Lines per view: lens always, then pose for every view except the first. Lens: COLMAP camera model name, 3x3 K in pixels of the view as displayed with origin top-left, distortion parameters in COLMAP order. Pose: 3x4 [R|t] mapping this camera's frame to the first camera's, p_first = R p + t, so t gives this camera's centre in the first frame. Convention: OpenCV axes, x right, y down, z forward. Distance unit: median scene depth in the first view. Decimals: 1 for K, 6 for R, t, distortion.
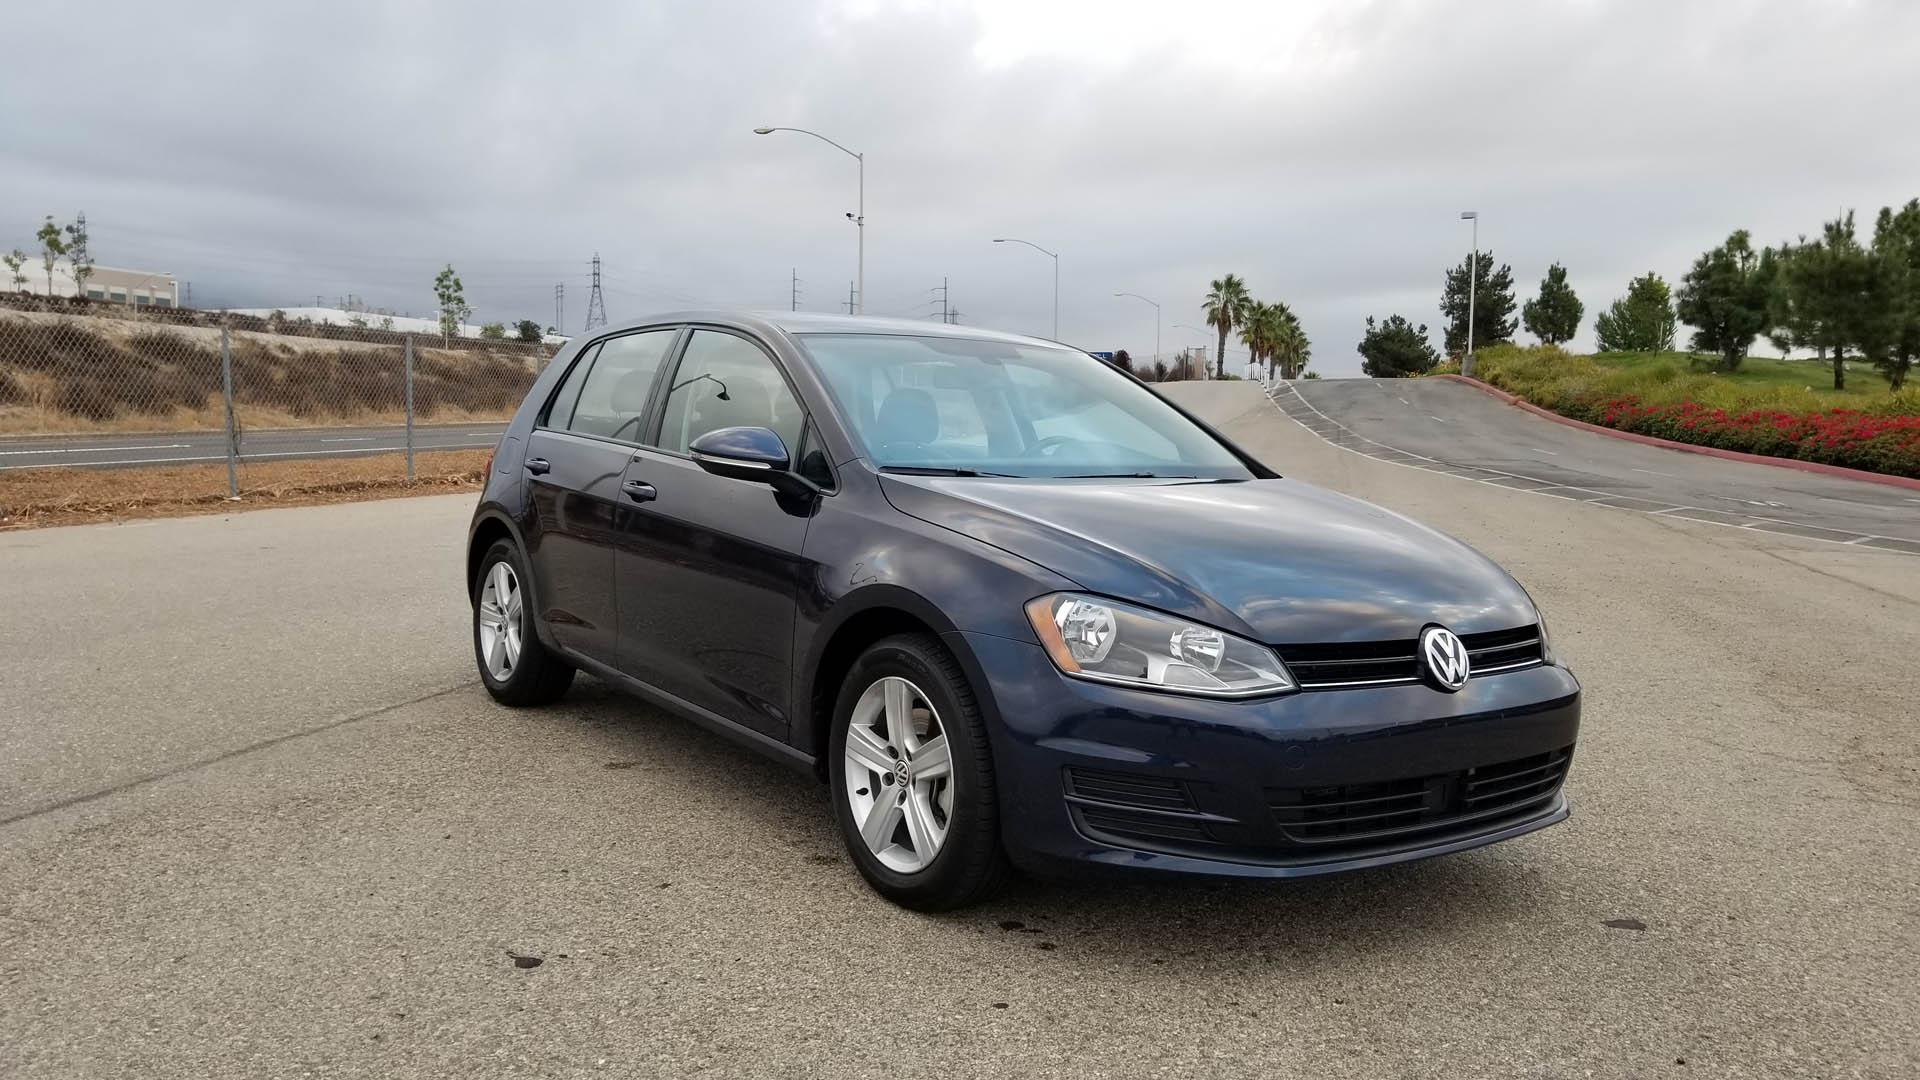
lens RADIAL K [[1503.8, 0, 933.4], [0, 1503.8, 543.7], [0, 0, 1]] dist [0.106121, -0.182191]
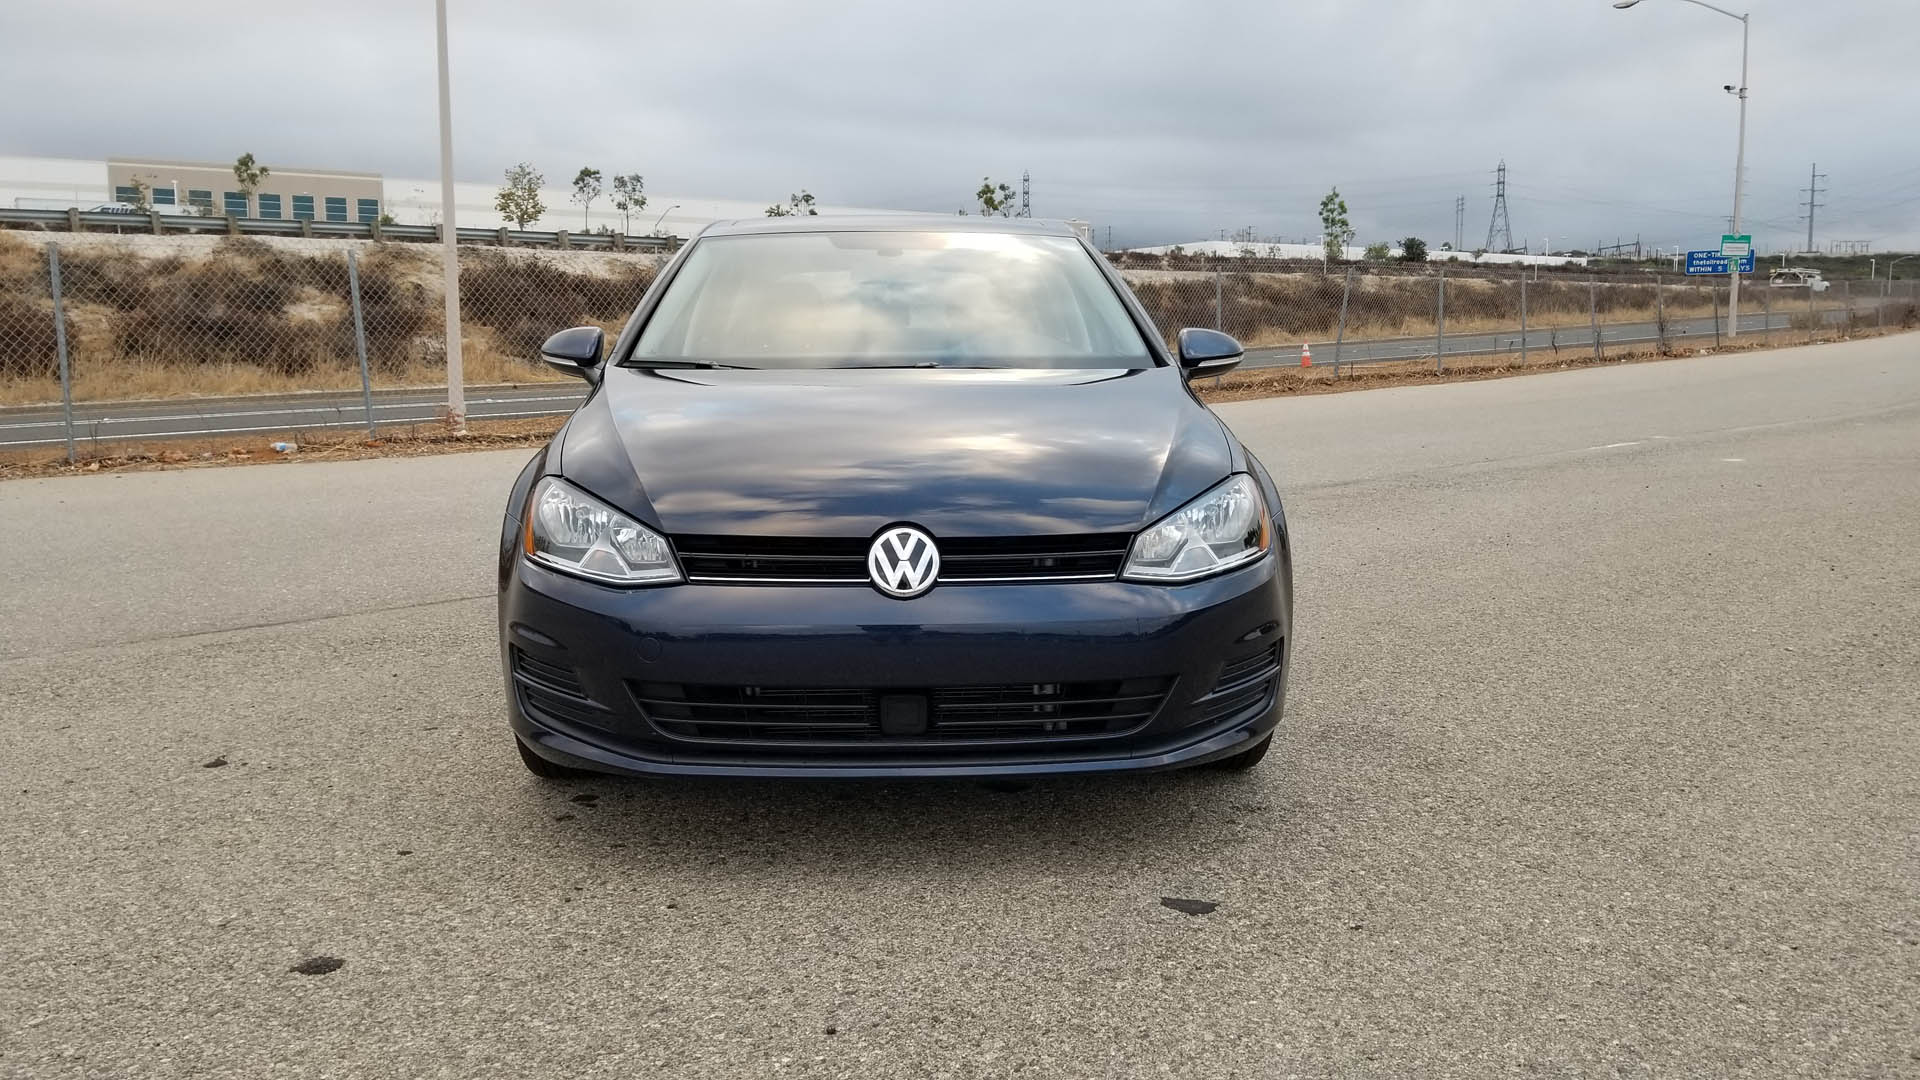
lens RADIAL K [[1503.8, 0, 933.4], [0, 1503.8, 543.7], [0, 0, 1]] dist [0.106121, -0.182191]
pose [[0.826586, 0.045352, -0.560979, 0.050559], [-0.017391, 0.998330, 0.055085, 0.000986], [0.562541, -0.035776, 0.825995, 0.017153]]
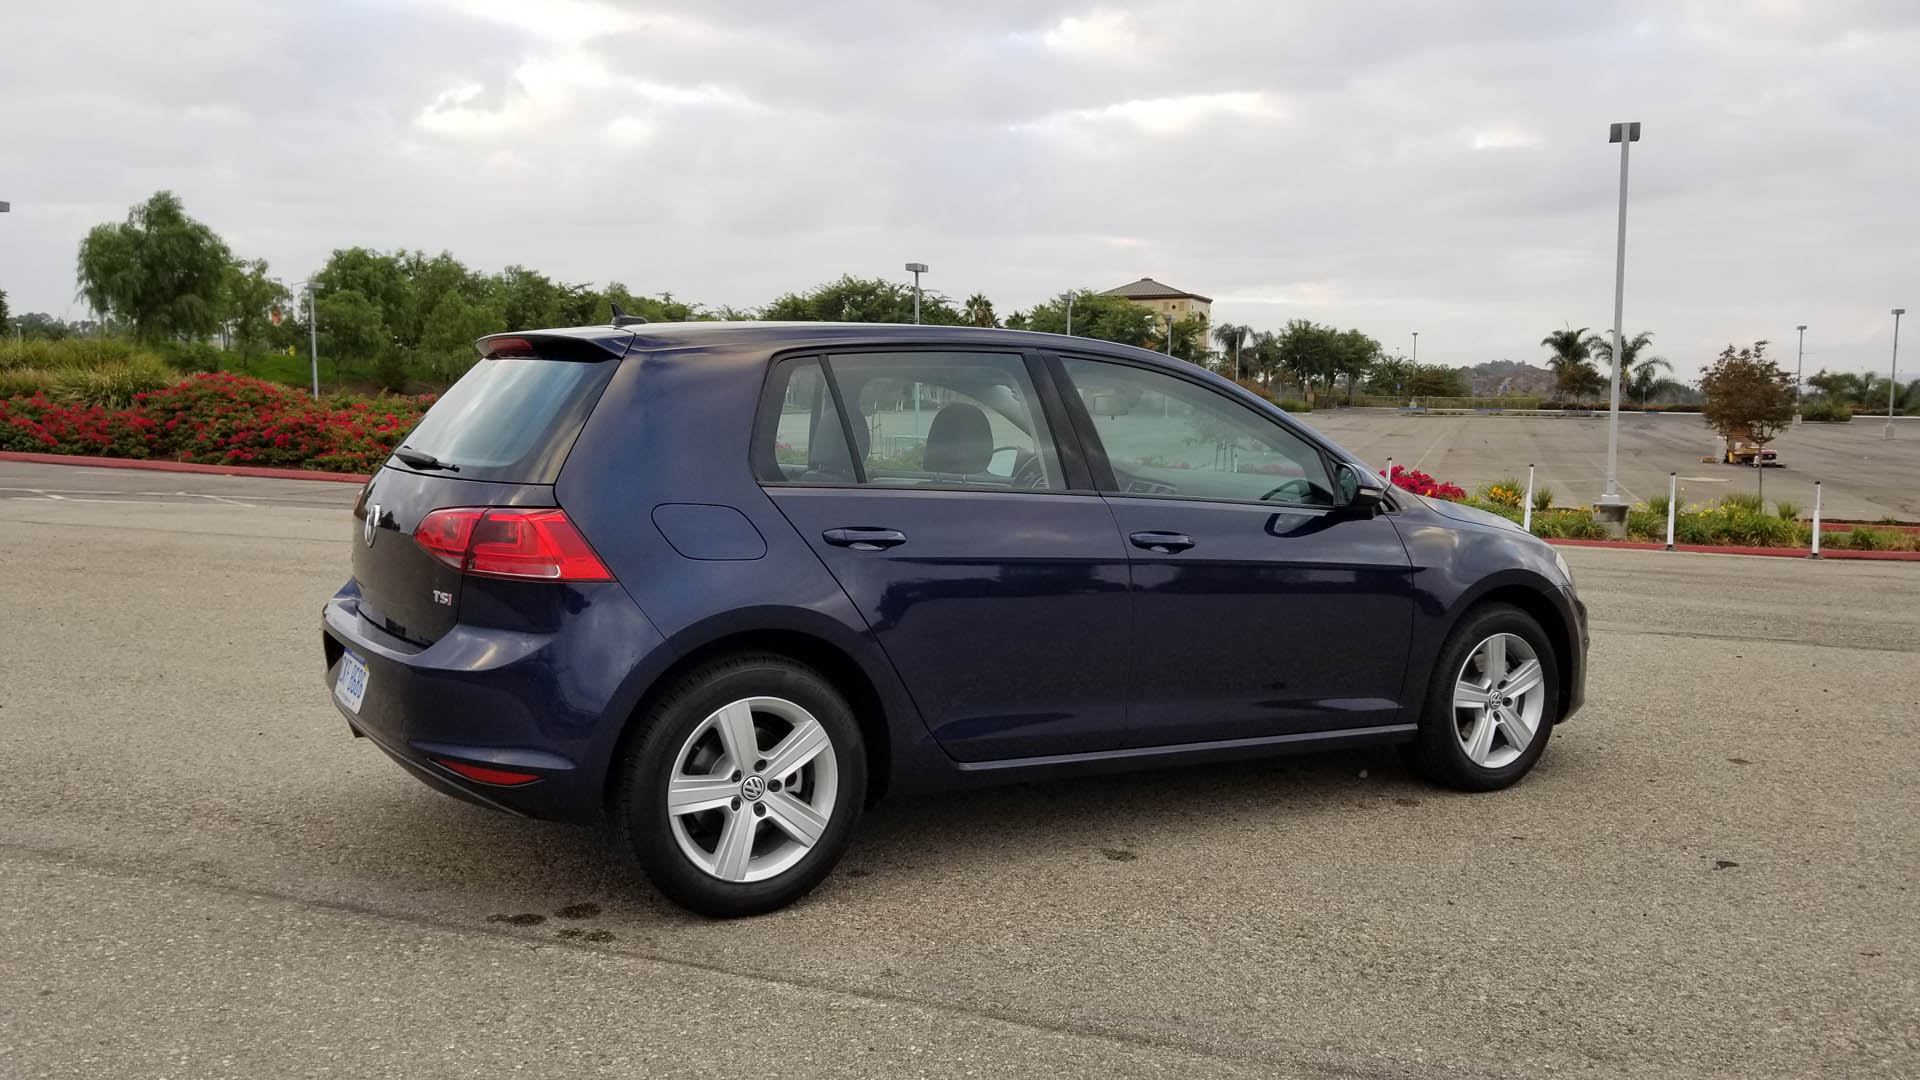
lens RADIAL K [[1495.0, 0, 920.5], [0, 1495.0, 565.4], [0, 0, 1]] dist [0.102565, -0.181263]
pose [[0.075357, -0.138298, 0.987520, -0.091926], [0.065416, 0.988888, 0.133497, -0.012589], [-0.995009, 0.054539, 0.083566, 0.089739]]
